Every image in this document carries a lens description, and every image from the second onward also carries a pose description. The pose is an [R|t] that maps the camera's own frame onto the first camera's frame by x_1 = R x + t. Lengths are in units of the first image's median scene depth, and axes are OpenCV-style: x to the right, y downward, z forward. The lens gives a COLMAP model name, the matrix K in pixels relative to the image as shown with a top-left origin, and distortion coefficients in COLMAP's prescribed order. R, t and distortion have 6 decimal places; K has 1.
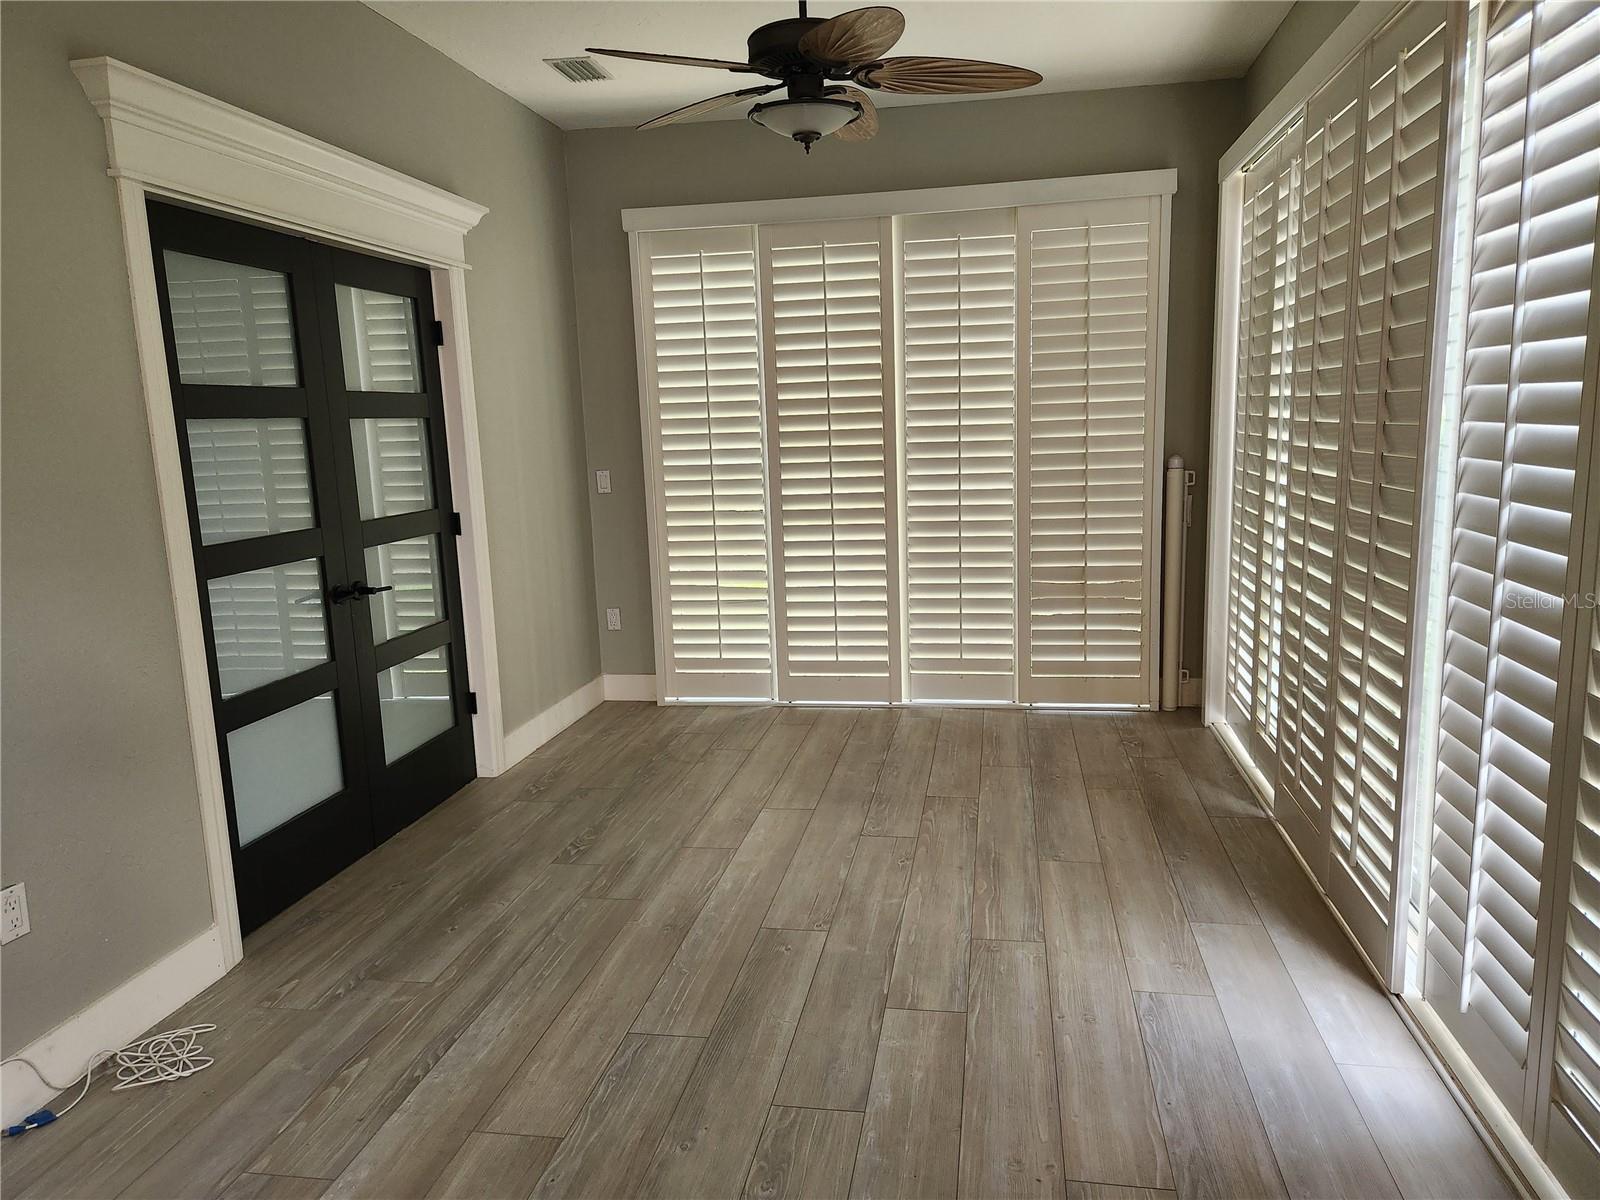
lens RADIAL K [[1100.4, 0, 802.3], [0, 1100.4, 605.9], [0, 0, 1]] dist [0.067590, -0.061467]
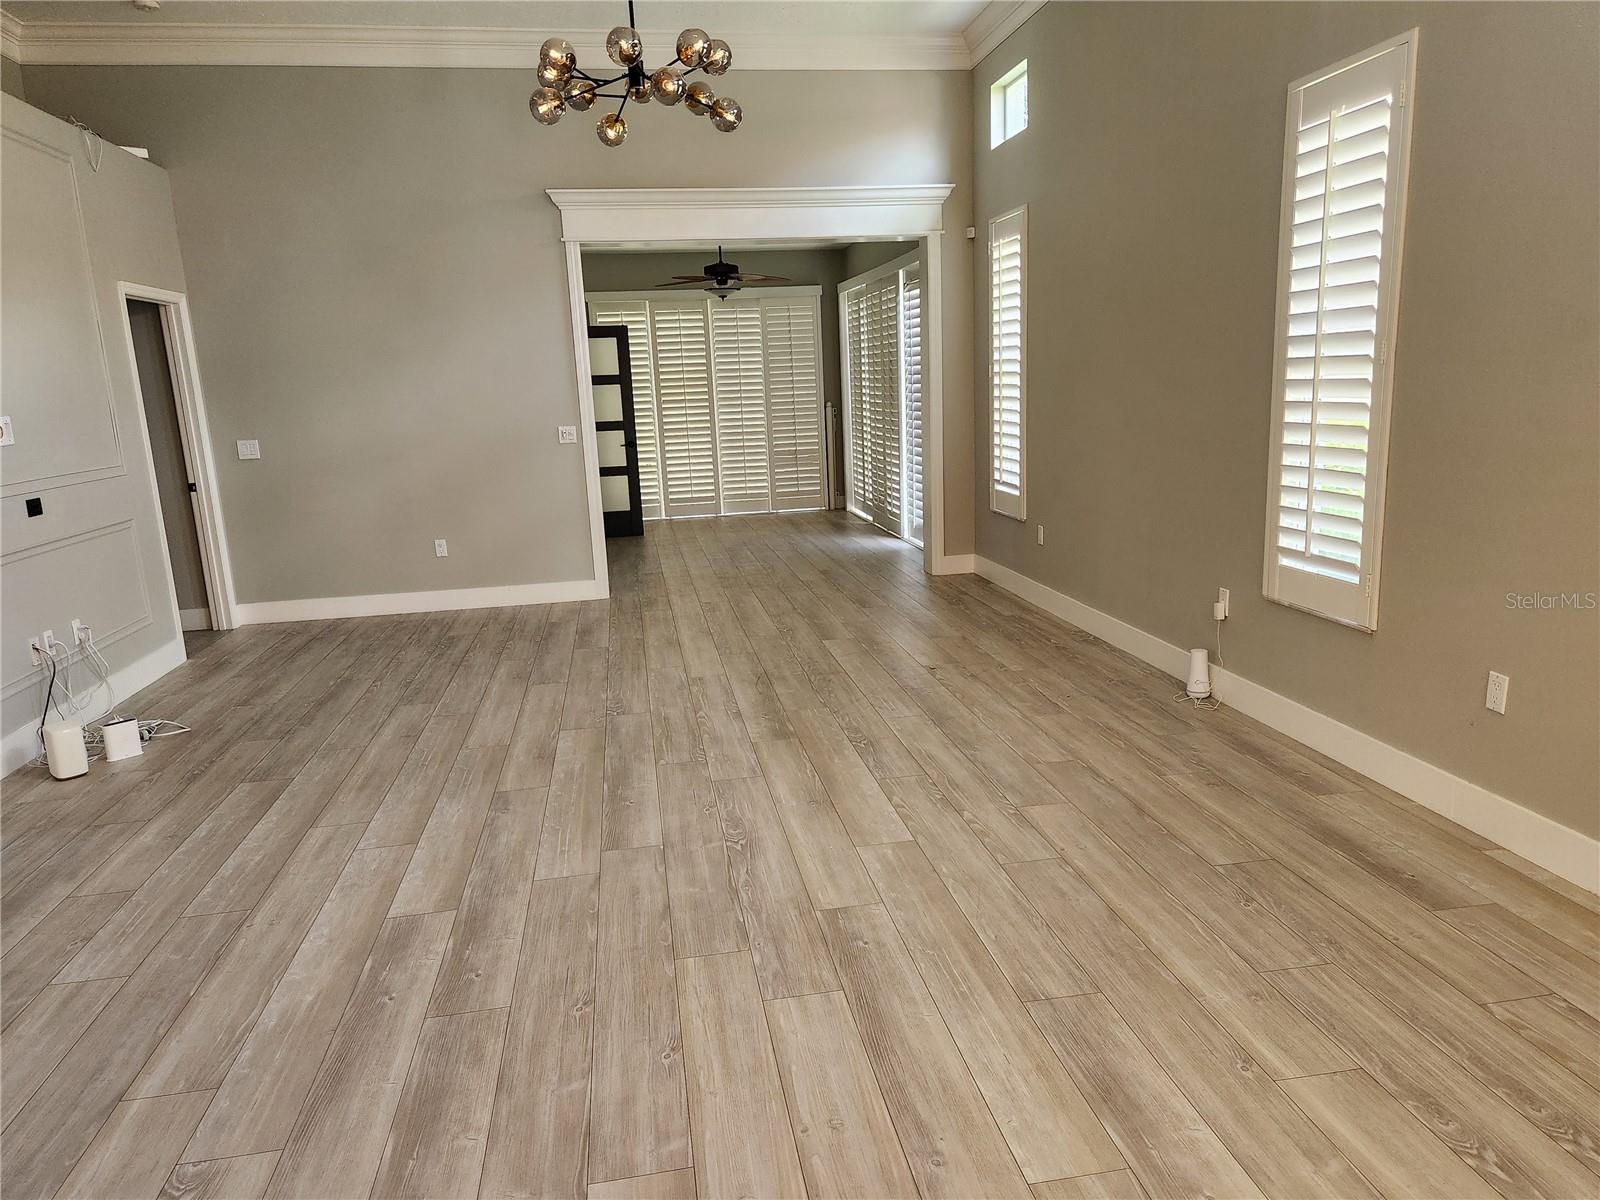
lens RADIAL K [[1100.4, 0, 816.0], [0, 1100.4, 614.5], [0, 0, 1]] dist [0.067590, -0.061467]
pose [[0.940299, -0.077300, 0.331455, -0.511534], [0.068352, 0.996915, 0.038590, 0.227970], [-0.333415, -0.013630, 0.942682, -1.238827]]
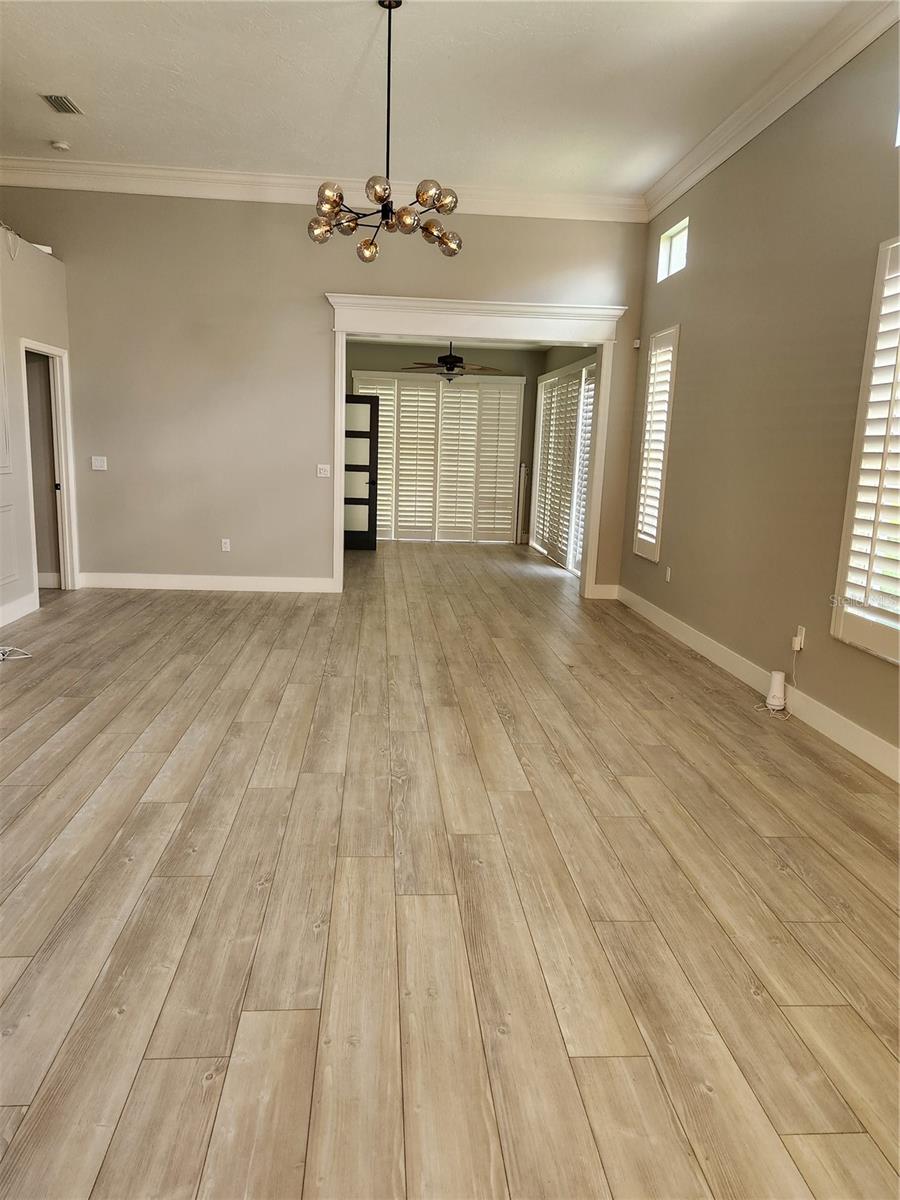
lens RADIAL K [[825.3, 0, 437.7], [0, 825.3, 596.0], [0, 0, 1]] dist [0.067590, -0.061467]
pose [[0.968349, 0.021660, 0.248658, -0.484826], [-0.024088, 0.999687, 0.006726, 0.236018], [-0.248435, -0.012503, 0.968568, -1.249974]]
